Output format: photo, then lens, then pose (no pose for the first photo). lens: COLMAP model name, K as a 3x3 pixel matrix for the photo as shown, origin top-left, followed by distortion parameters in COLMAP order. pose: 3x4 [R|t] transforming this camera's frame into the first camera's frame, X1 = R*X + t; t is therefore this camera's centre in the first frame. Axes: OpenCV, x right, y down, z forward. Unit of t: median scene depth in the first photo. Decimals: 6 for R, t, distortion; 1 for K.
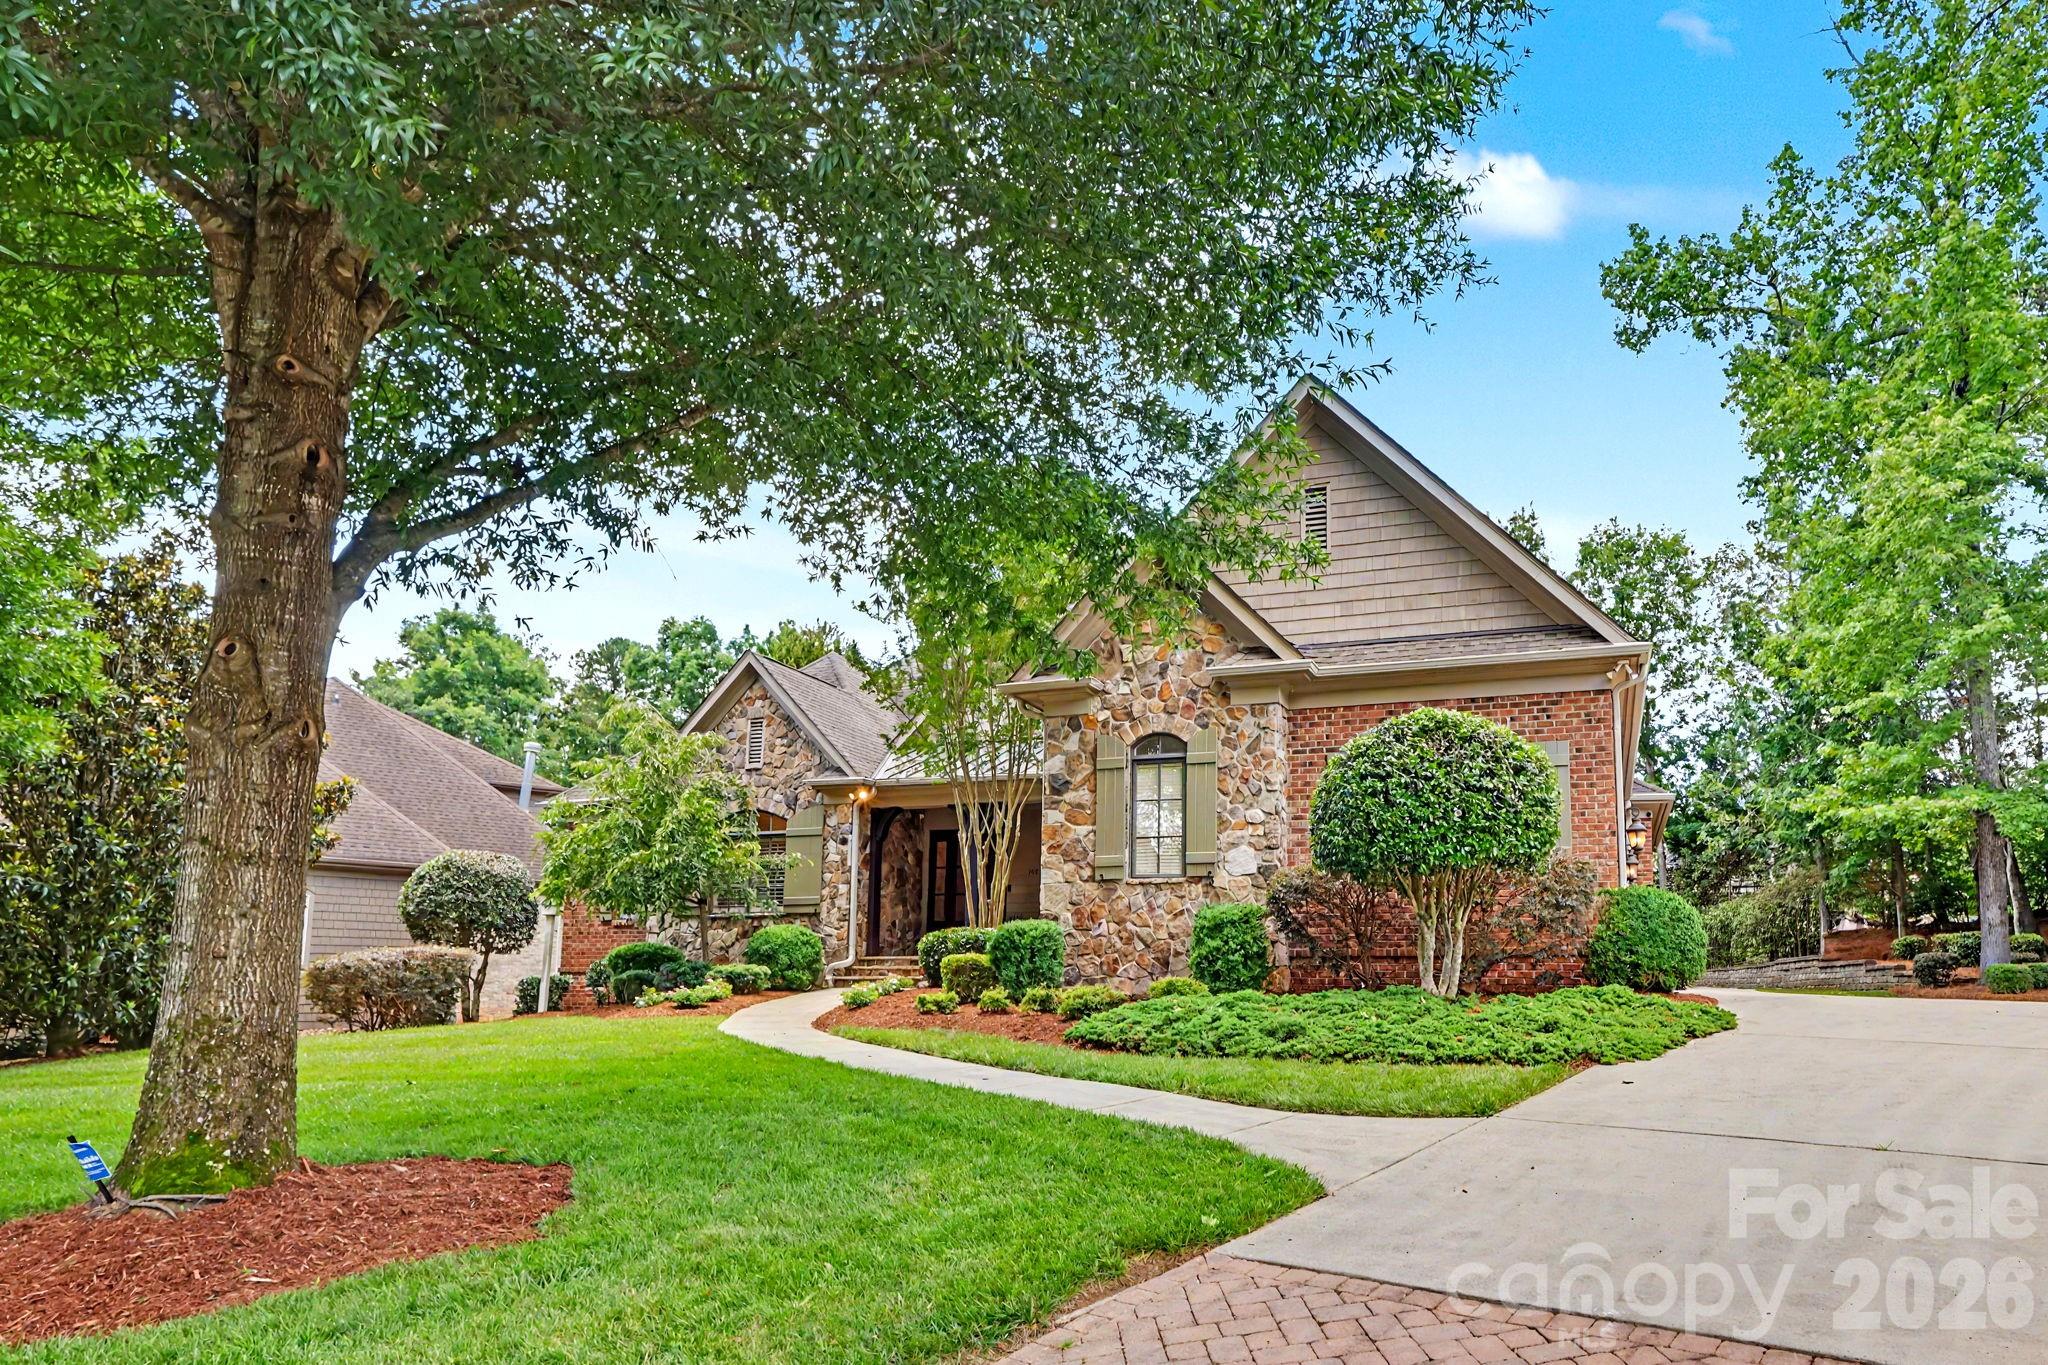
lens RADIAL K [[957.2, 0, 1027.3], [0, 957.2, 690.1], [0, 0, 1]] dist [-0.000201, 0.001551]
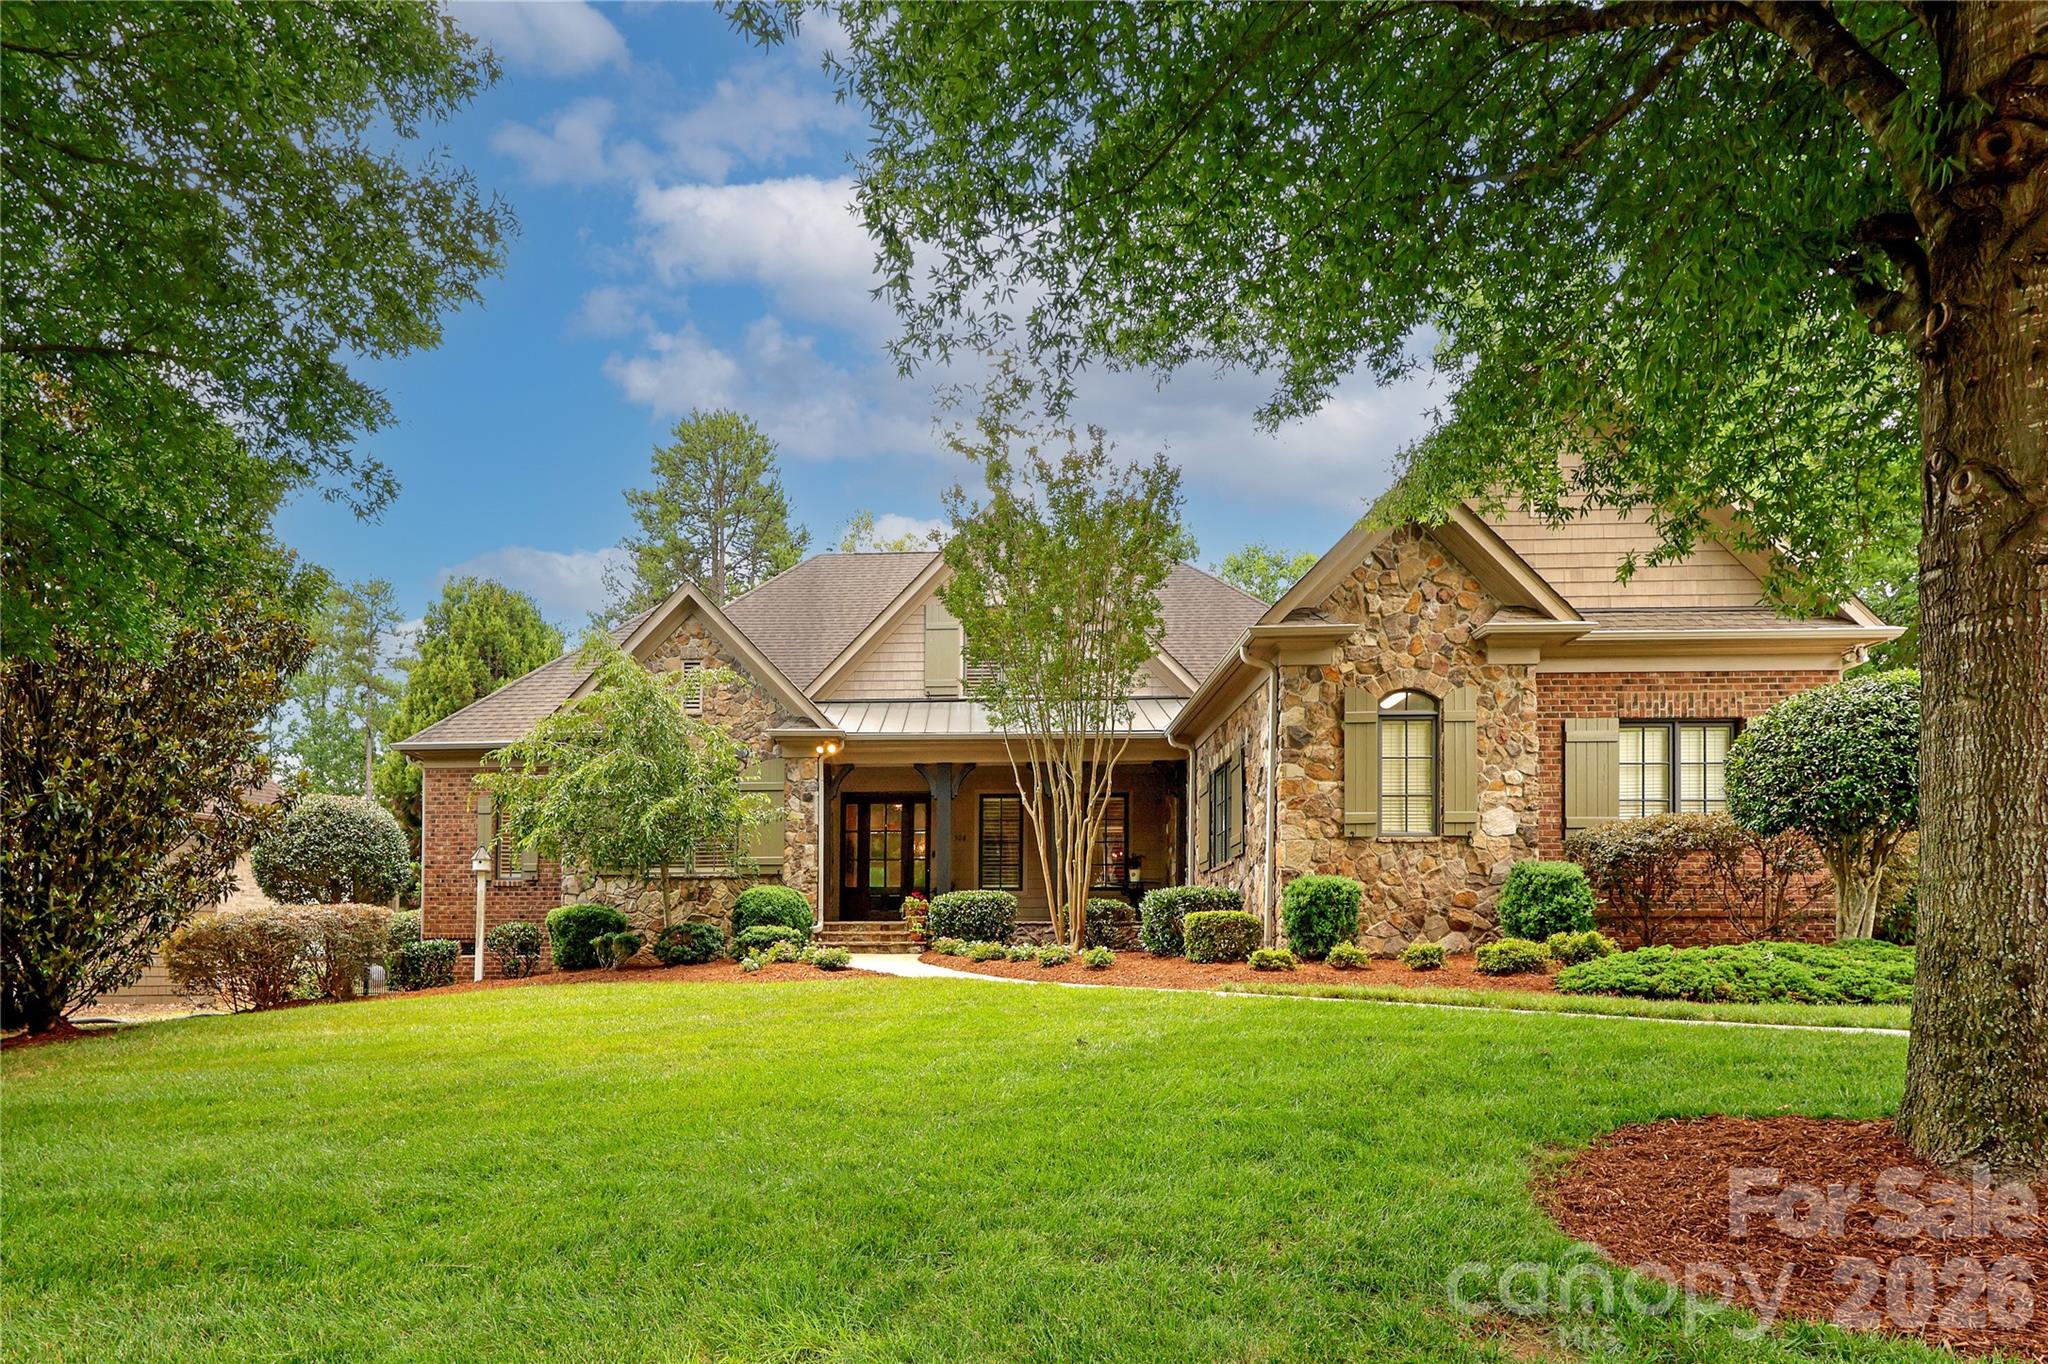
lens RADIAL K [[970.4, 0, 1023.9], [0, 970.4, 753.4], [0, 0, 1]] dist [-0.000597, 0.000275]
pose [[0.975263, 0.043693, 0.216687, -0.450133], [-0.063760, 0.994210, 0.086496, 0.049843], [-0.211653, -0.098172, 0.972402, 0.126342]]
